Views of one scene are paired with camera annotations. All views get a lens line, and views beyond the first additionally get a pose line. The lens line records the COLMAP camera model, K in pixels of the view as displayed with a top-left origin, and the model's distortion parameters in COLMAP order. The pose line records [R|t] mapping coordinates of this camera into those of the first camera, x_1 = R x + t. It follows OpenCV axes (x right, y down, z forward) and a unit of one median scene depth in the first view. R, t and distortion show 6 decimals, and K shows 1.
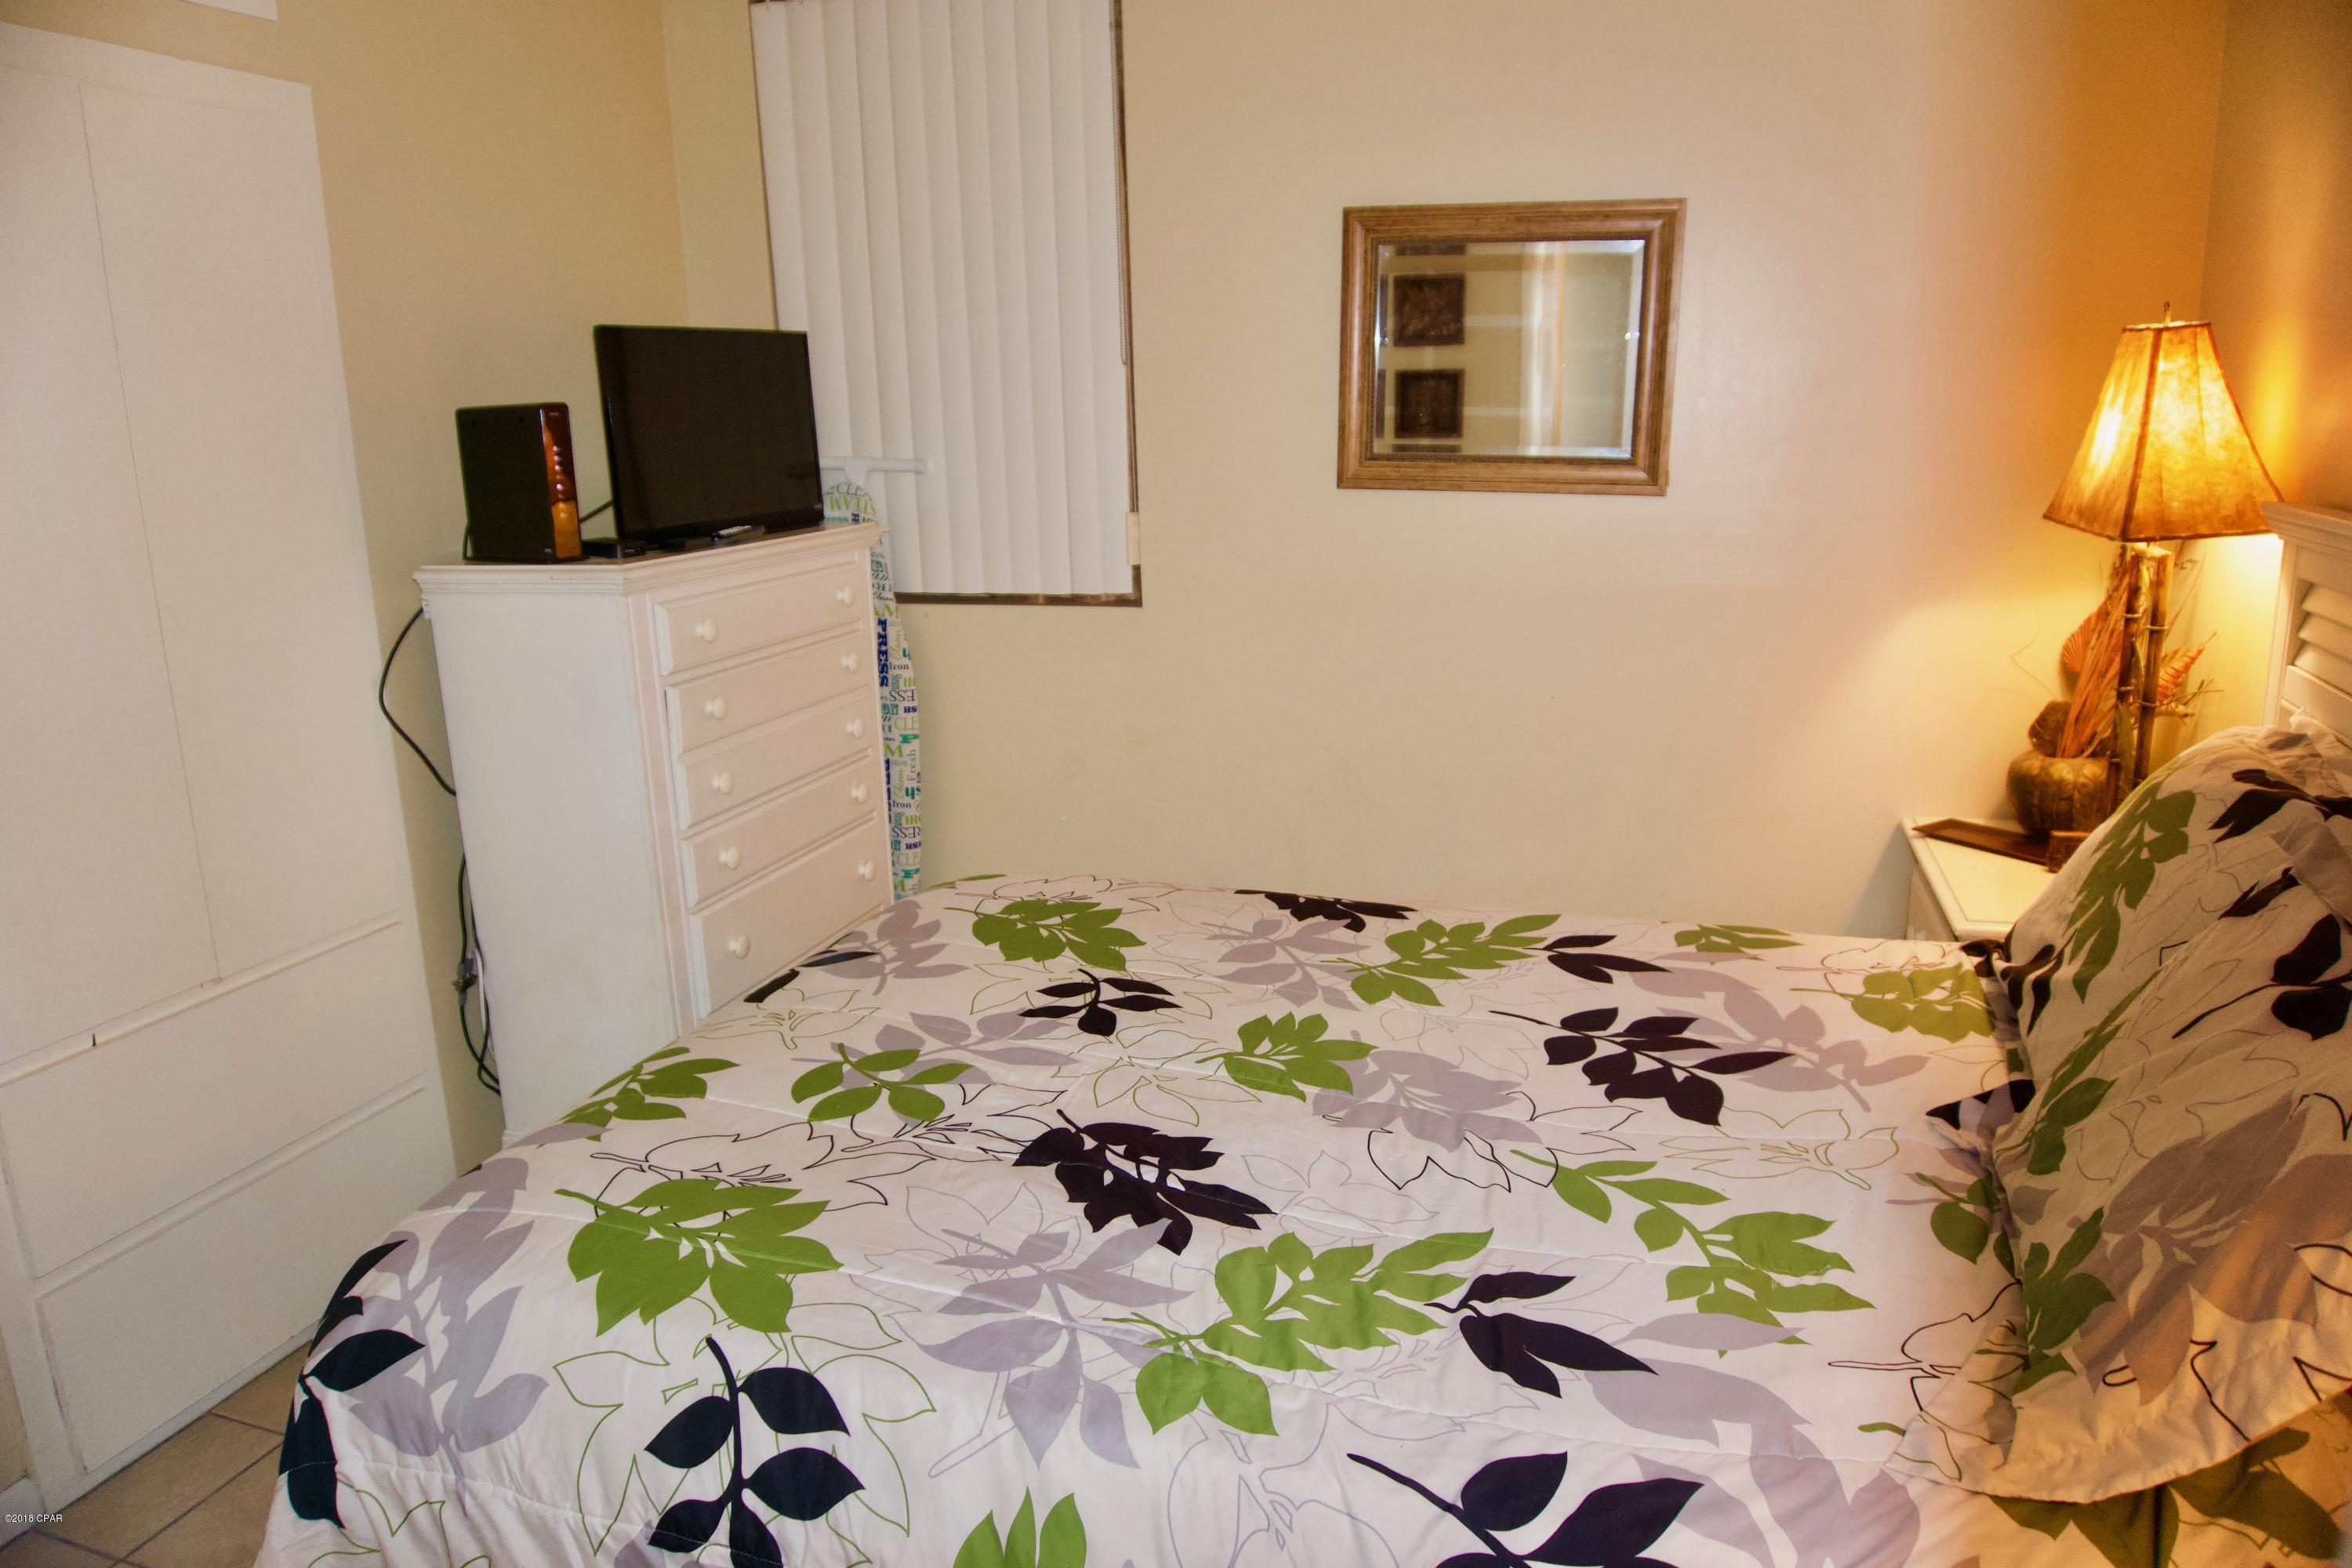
lens RADIAL K [[1578.9, 0, 1177.2], [0, 1578.9, 778.8], [0, 0, 1]] dist [-0.043769, -0.012001]
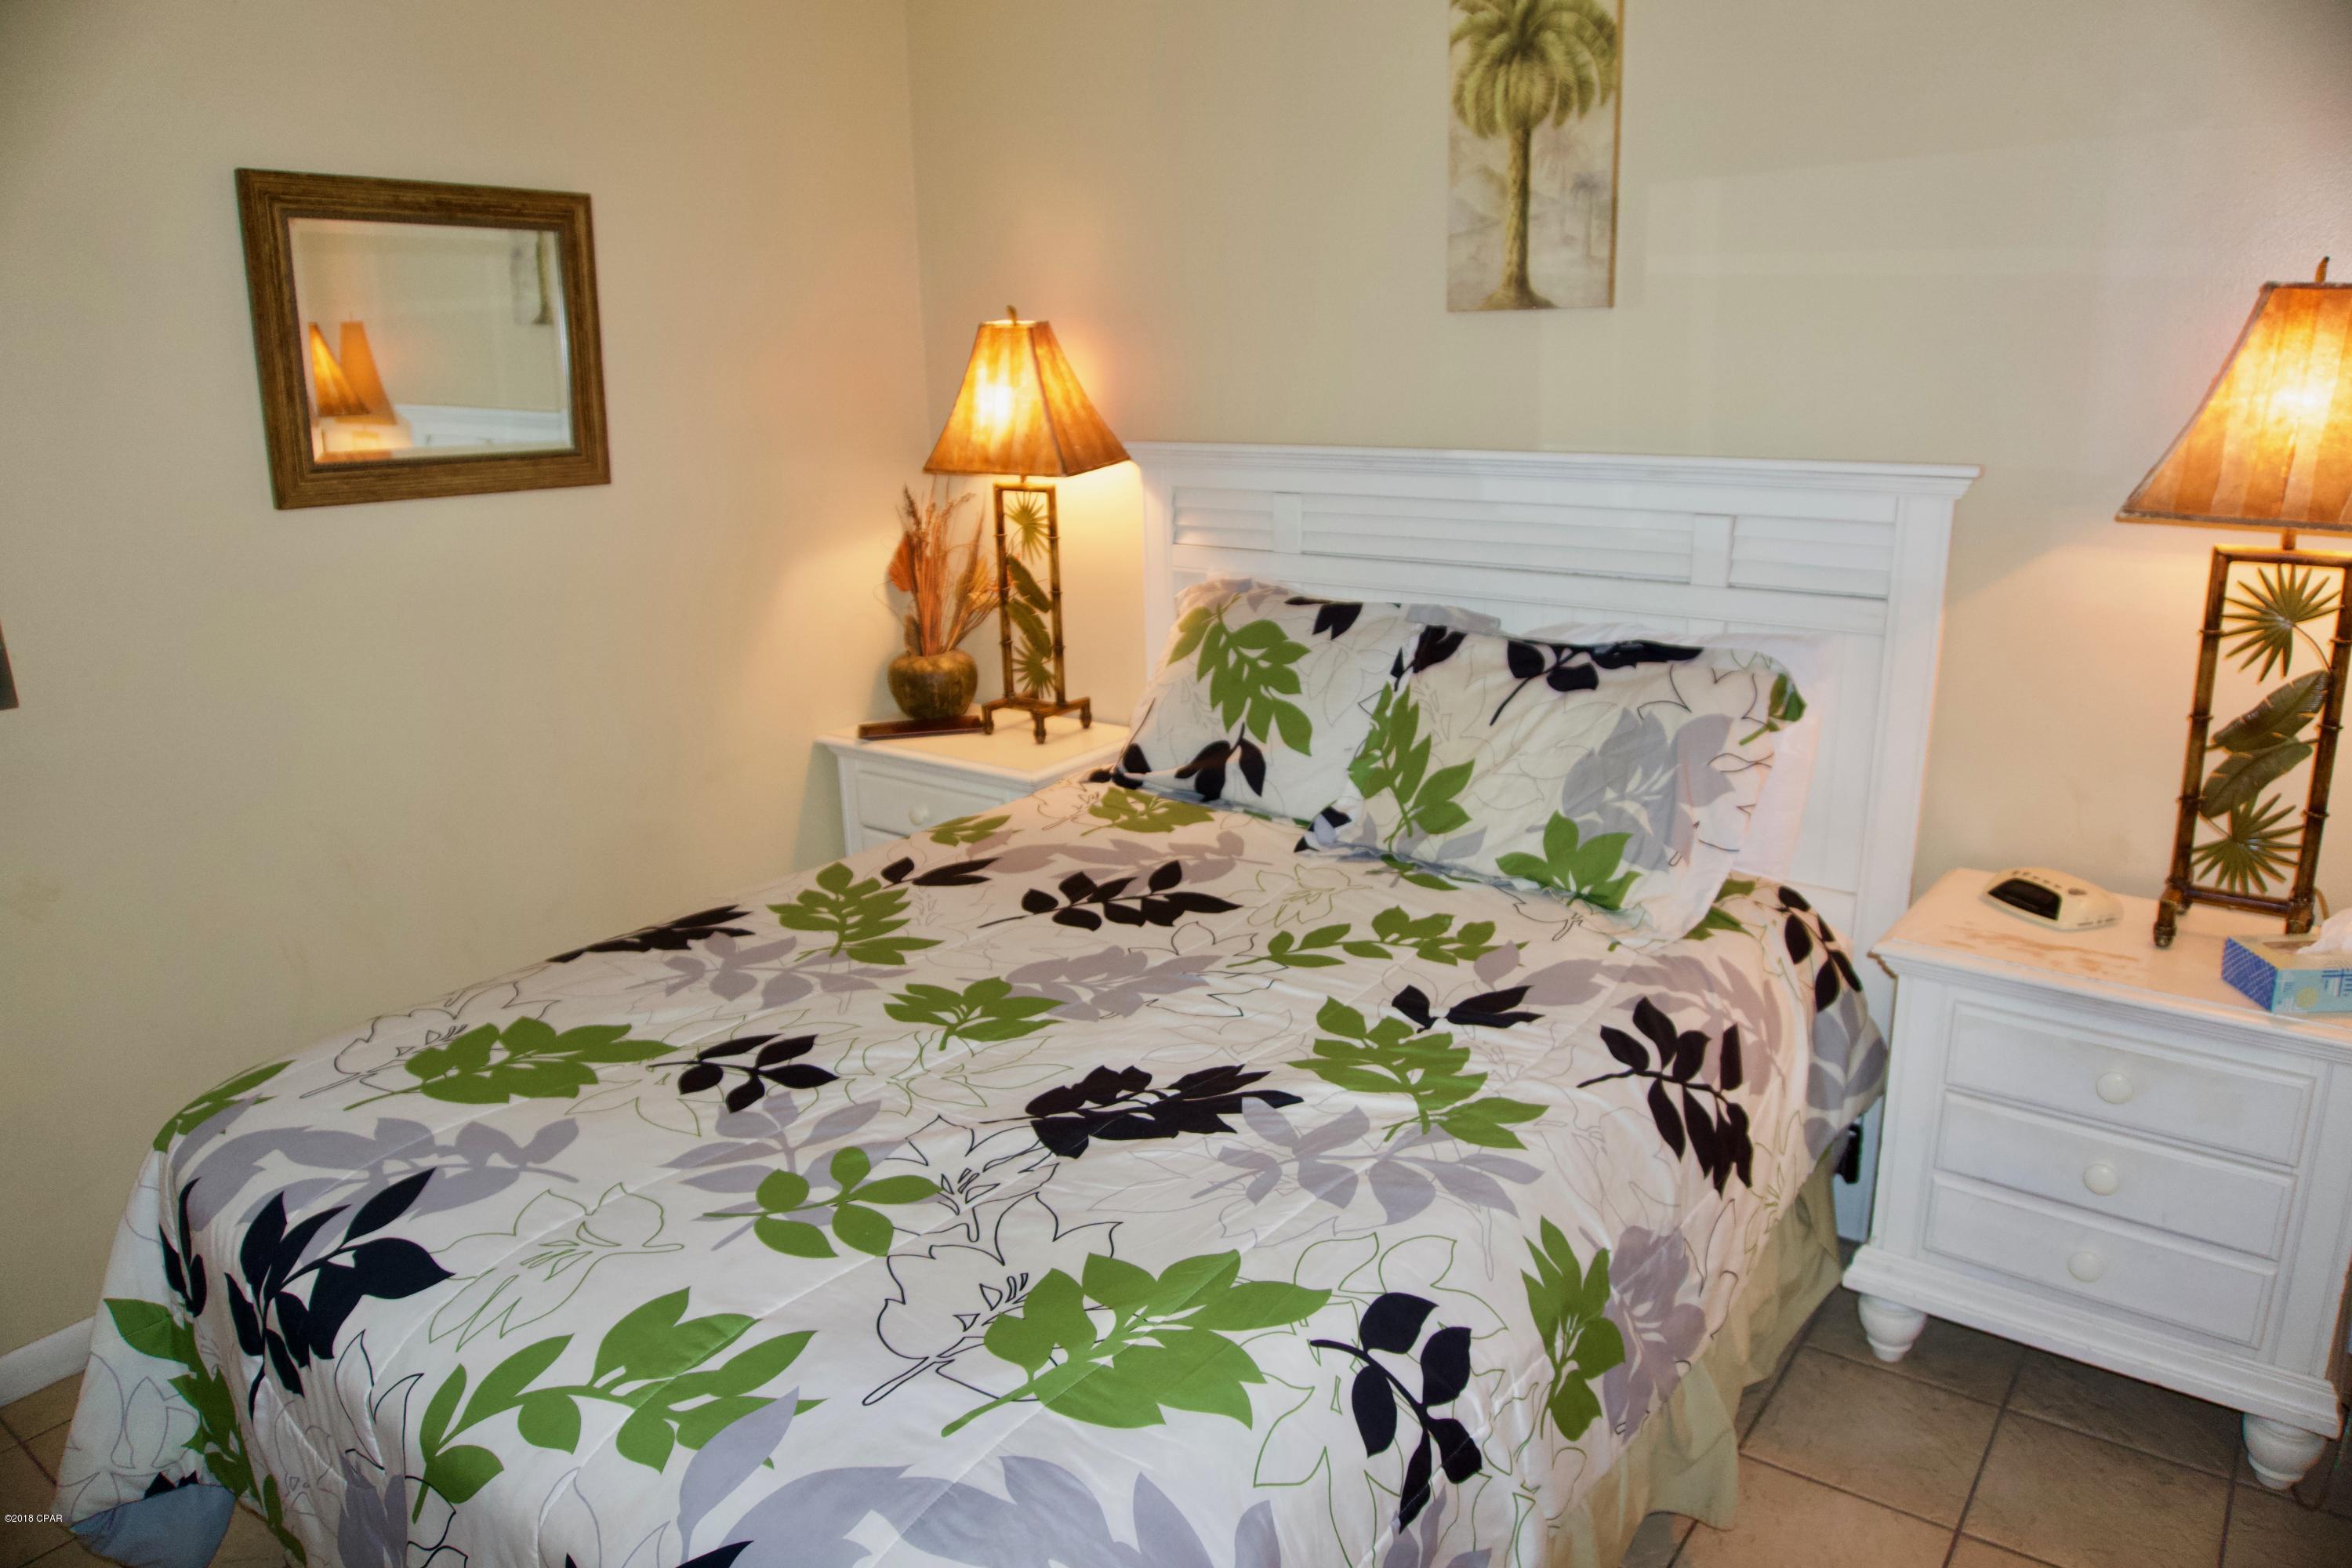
lens RADIAL K [[1578.9, 0, 1179.3], [0, 1578.9, 784.0], [0, 0, 1]] dist [-0.043769, -0.012001]
pose [[0.317347, -0.239632, 0.917533, -0.813822], [0.237132, 0.956861, 0.167887, -0.111972], [-0.918182, 0.164299, 0.360481, 0.478118]]
